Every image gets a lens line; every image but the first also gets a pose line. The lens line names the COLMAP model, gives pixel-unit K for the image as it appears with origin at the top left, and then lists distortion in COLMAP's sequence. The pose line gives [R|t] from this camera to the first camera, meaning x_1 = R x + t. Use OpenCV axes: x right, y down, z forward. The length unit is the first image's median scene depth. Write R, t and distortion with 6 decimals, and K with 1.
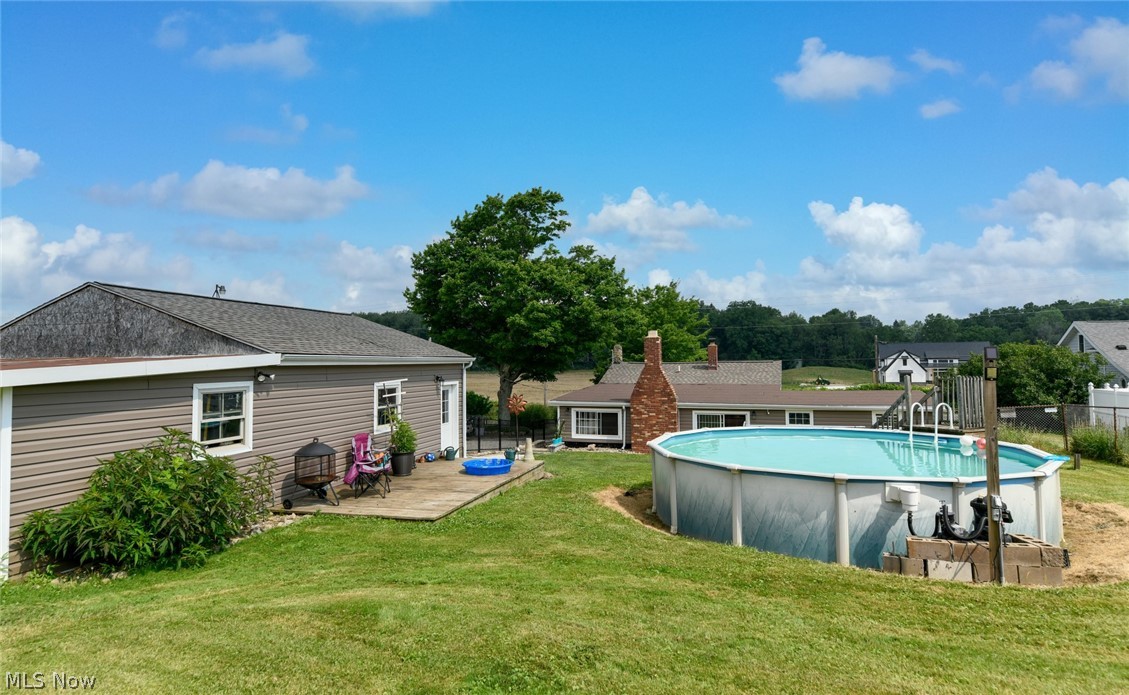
lens RADIAL K [[605.8, 0, 568.6], [0, 605.8, 329.4], [0, 0, 1]] dist [0.000684, 0.000006]
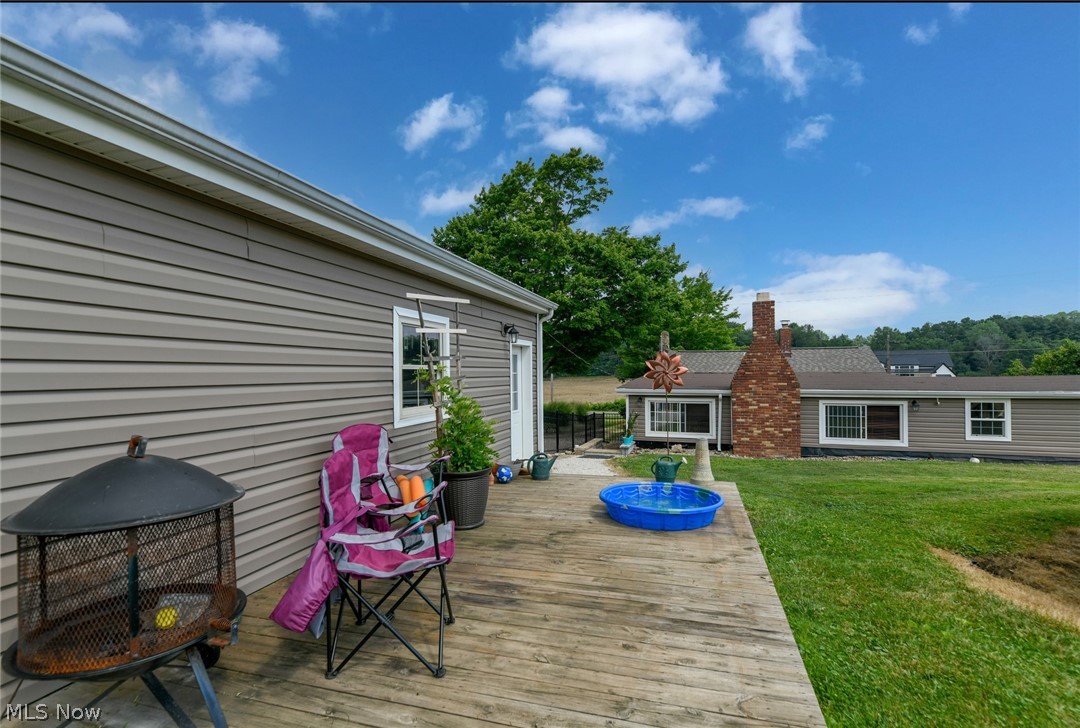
lens RADIAL K [[521.7, 0, 540.0], [0, 521.7, 364.0], [0, 0, 1]] dist [0.000628, -0.000026]
pose [[0.999435, -0.000477, -0.033620, -0.111113], [0.001882, 0.999125, 0.041789, 0.060826], [0.033571, -0.041828, 0.998561, 0.344019]]
